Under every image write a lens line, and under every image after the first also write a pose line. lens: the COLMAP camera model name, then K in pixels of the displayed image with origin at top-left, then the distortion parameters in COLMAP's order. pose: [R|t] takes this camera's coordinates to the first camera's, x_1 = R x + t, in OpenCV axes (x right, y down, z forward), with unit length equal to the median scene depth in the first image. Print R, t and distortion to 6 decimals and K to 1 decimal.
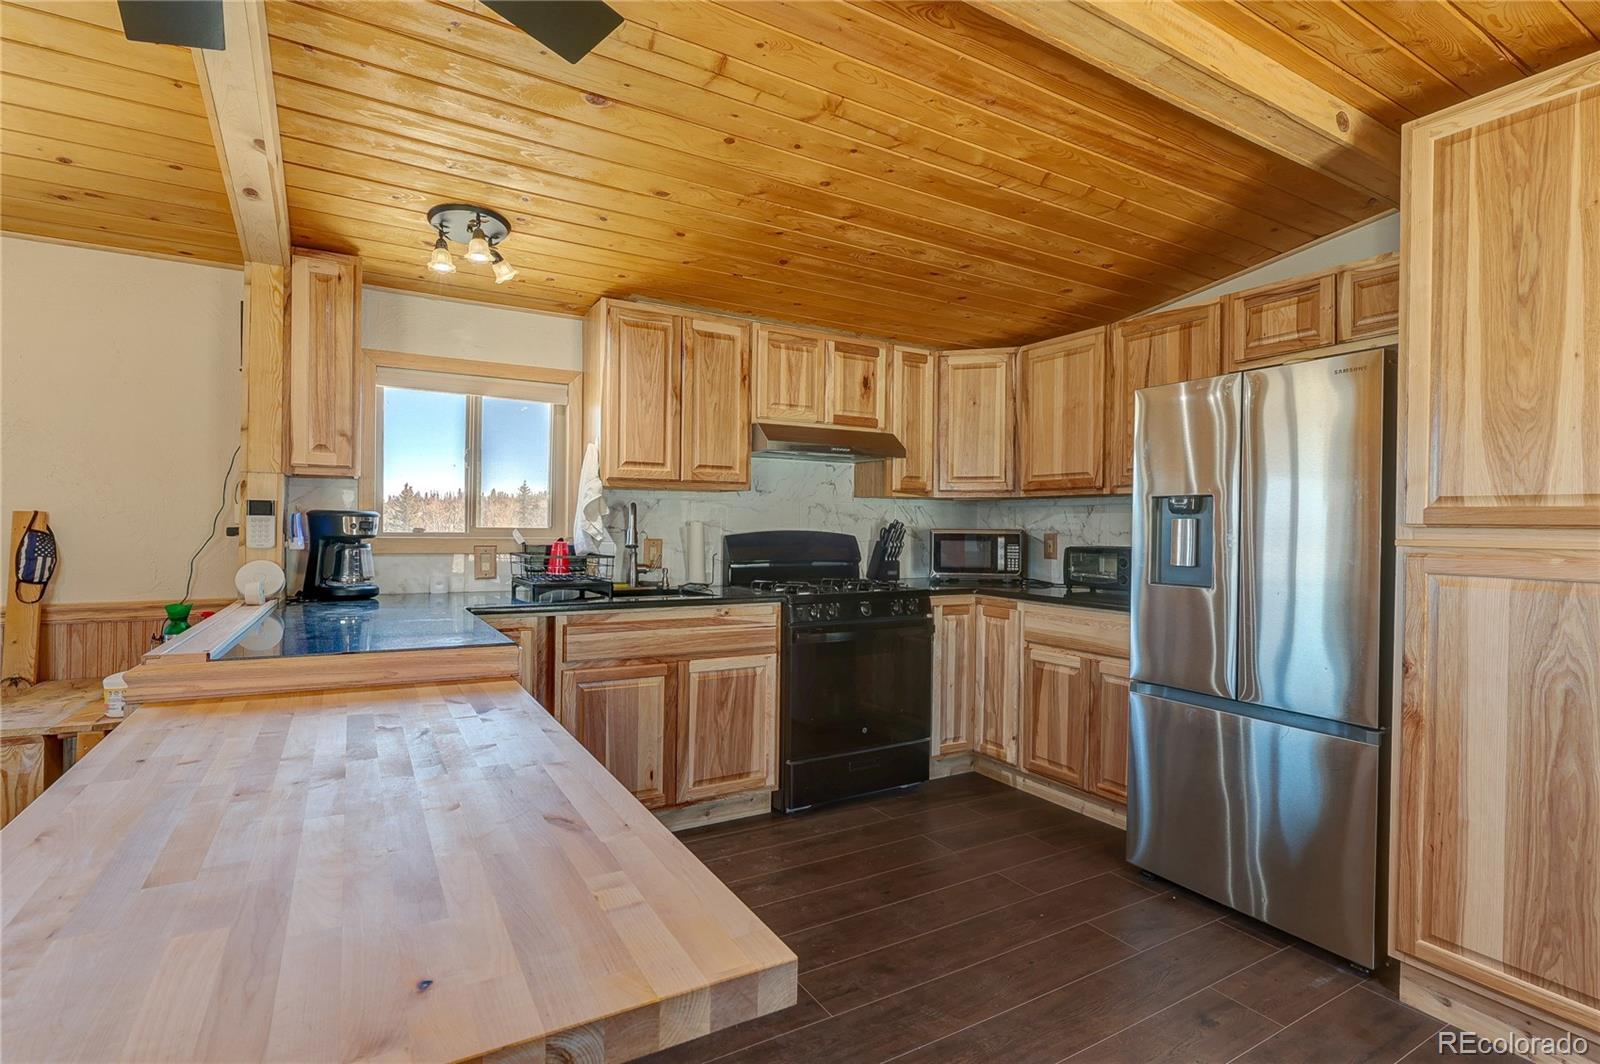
lens RADIAL K [[766.2, 0, 803.6], [0, 766.2, 530.5], [0, 0, 1]] dist [-0.002082, 0.000324]
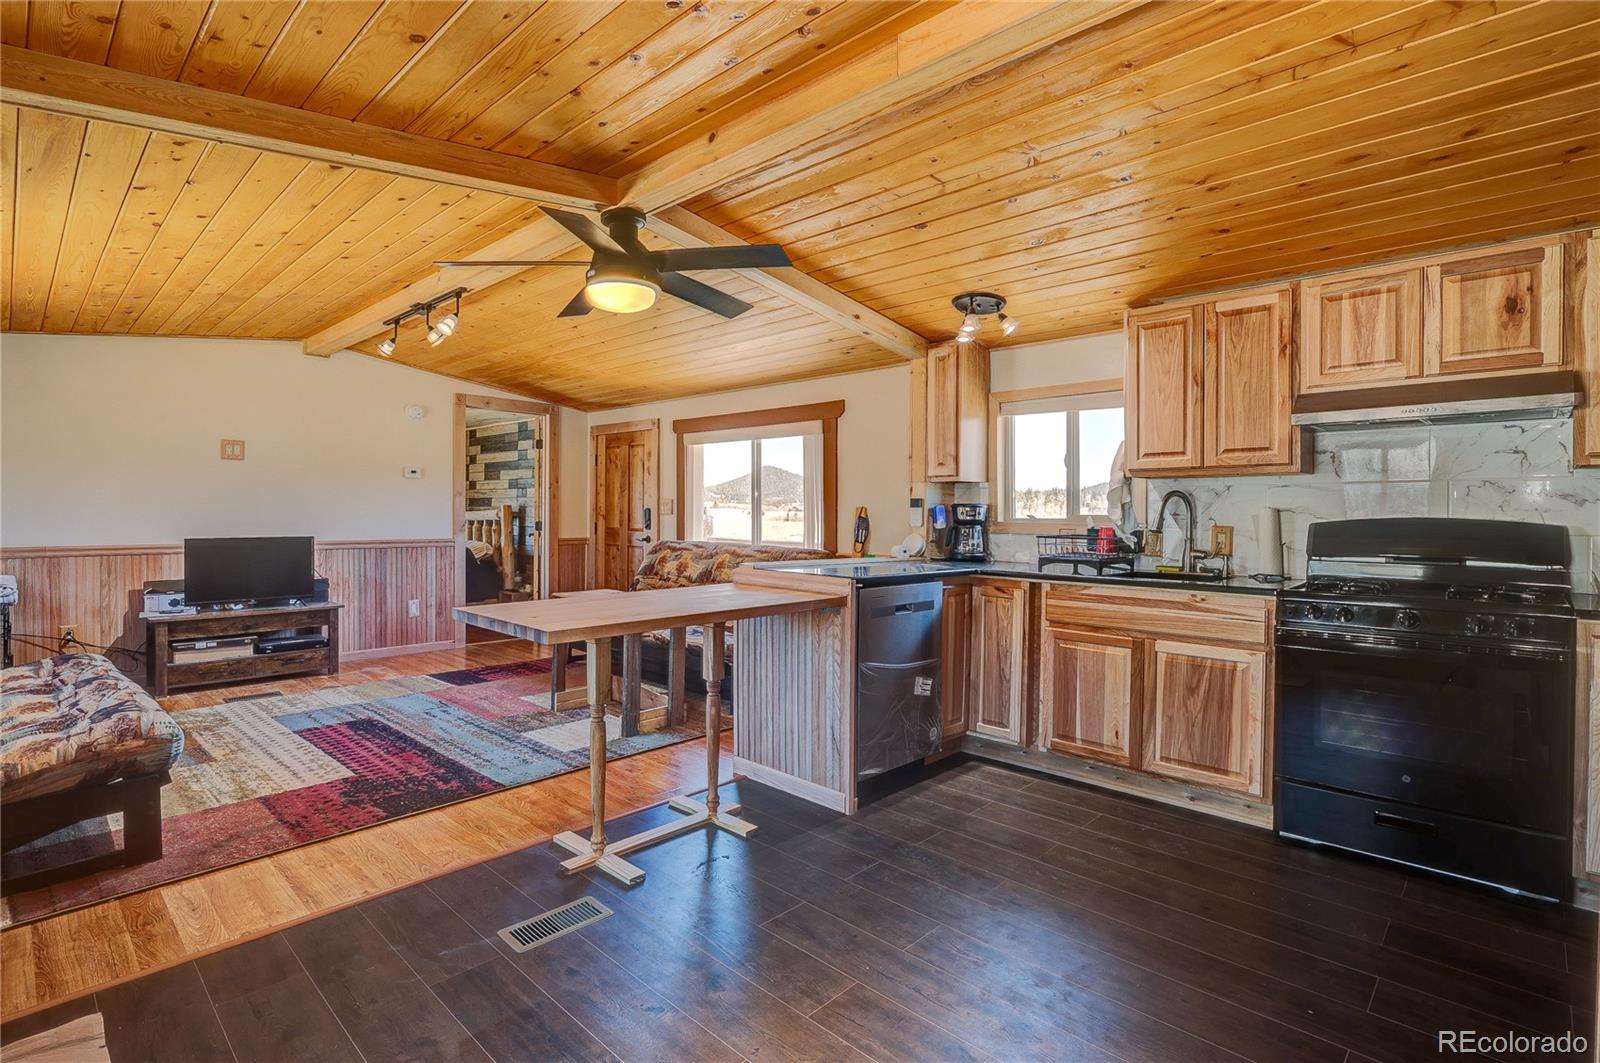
lens RADIAL K [[763.9, 0, 784.7], [0, 763.9, 525.6], [0, 0, 1]] dist [-0.006201, -0.000354]
pose [[0.263834, 0.007661, -0.964538, 0.675978], [-0.008564, 0.999948, 0.005599, 0.010802], [0.964530, 0.006783, 0.263885, 0.214272]]
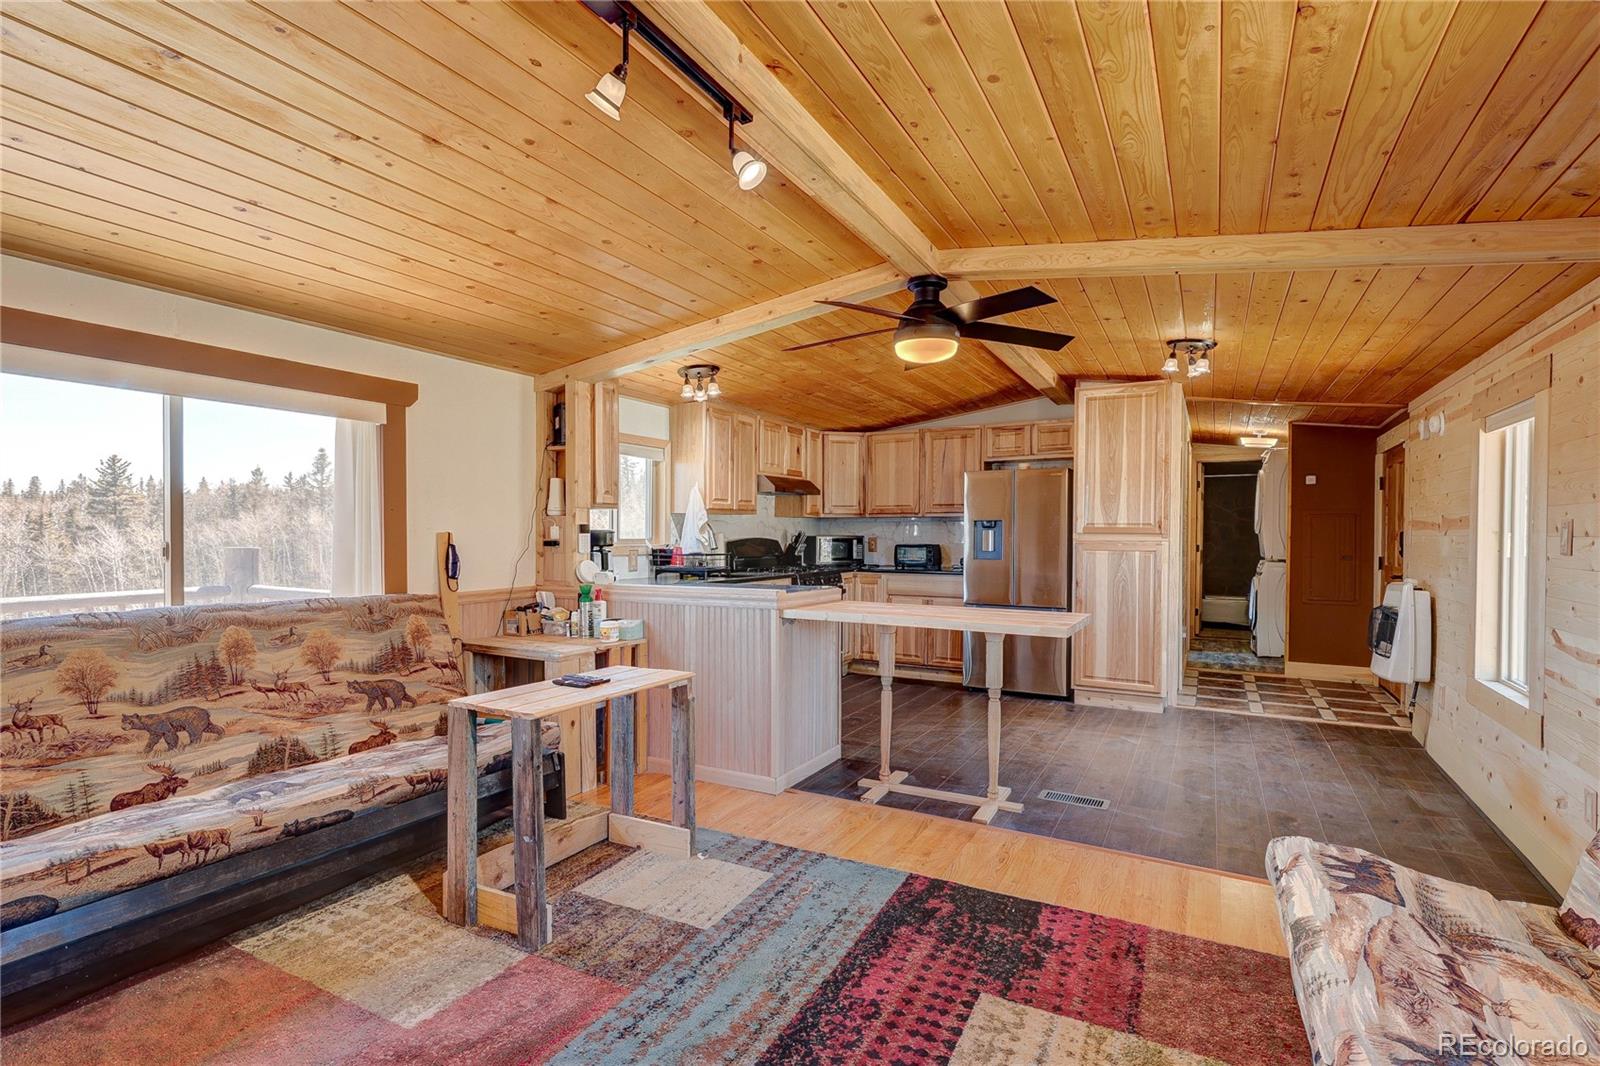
lens RADIAL K [[746.9, 0, 796.3], [0, 746.9, 551.1], [0, 0, 1]] dist [-0.001626, -0.000084]
pose [[0.863781, -0.022798, 0.503351, -0.898972], [0.011403, 0.999604, 0.025707, -0.013871], [-0.503738, -0.016466, 0.863700, -0.513055]]
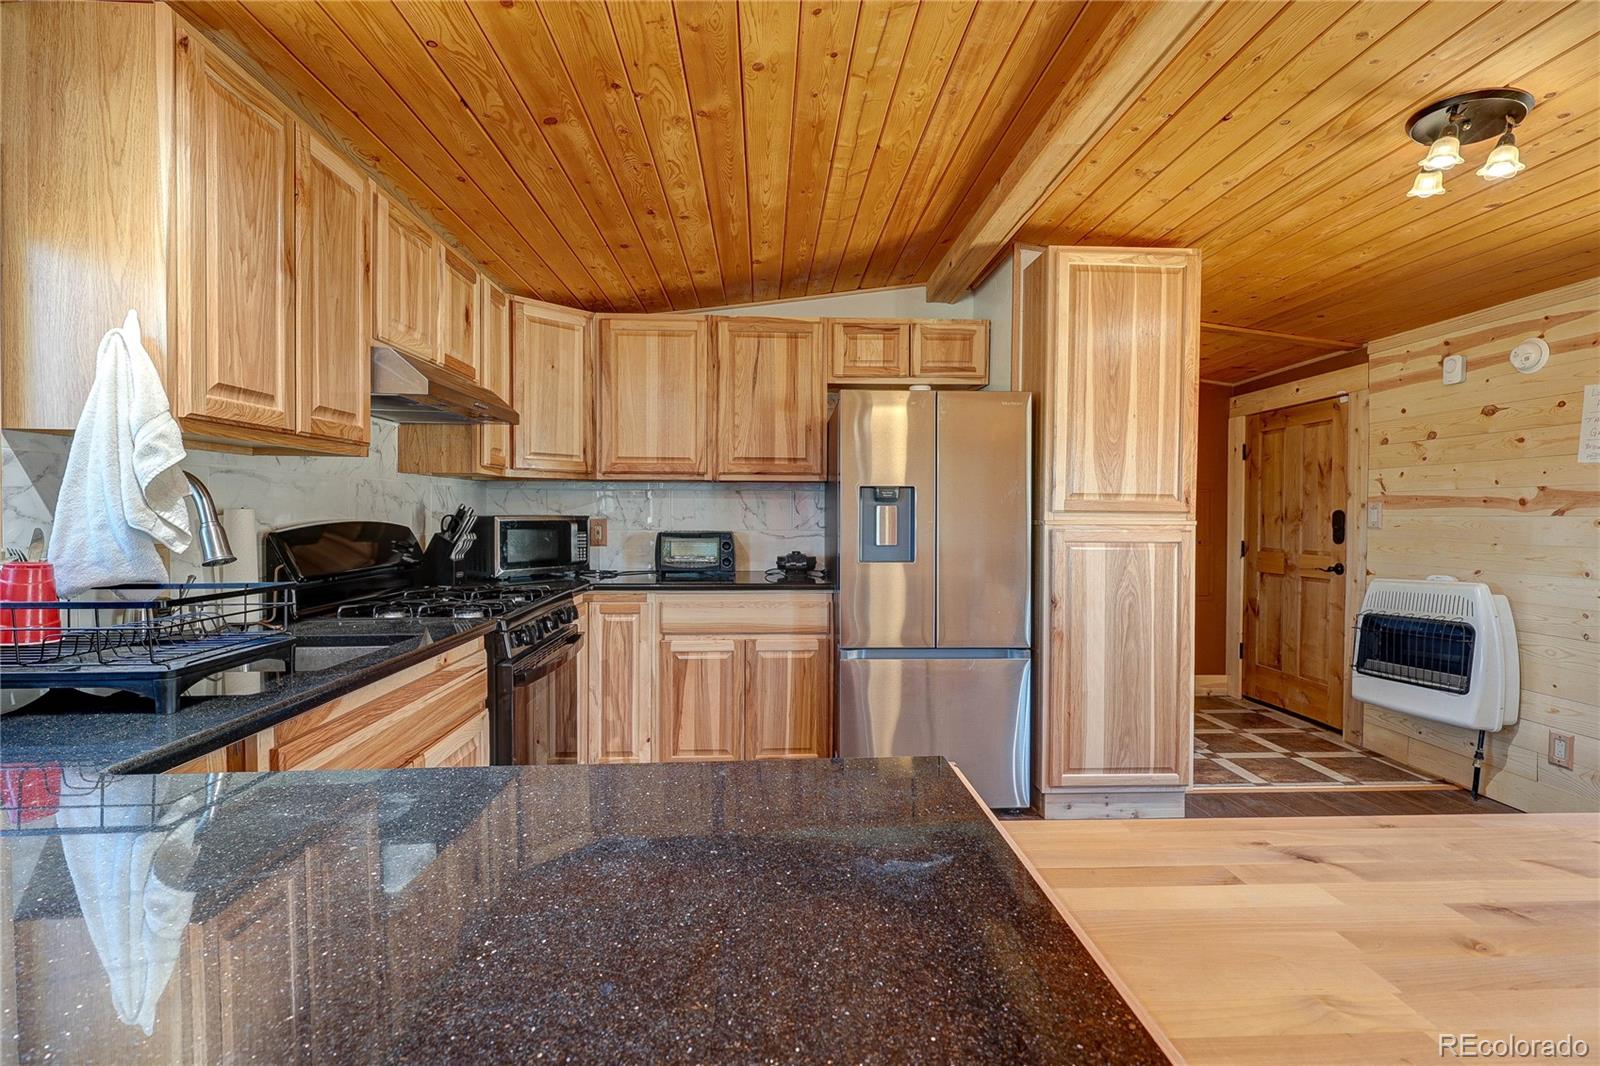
lens RADIAL K [[736.2, 0, 800.0], [0, 736.2, 533.0], [0, 0, 1]] dist [-0.001081, -0.000003]
pose [[0.469872, -0.033247, 0.882108, -0.462115], [0.006644, 0.999395, 0.034128, -0.010490], [-0.882709, -0.010175, 0.469809, 0.461835]]
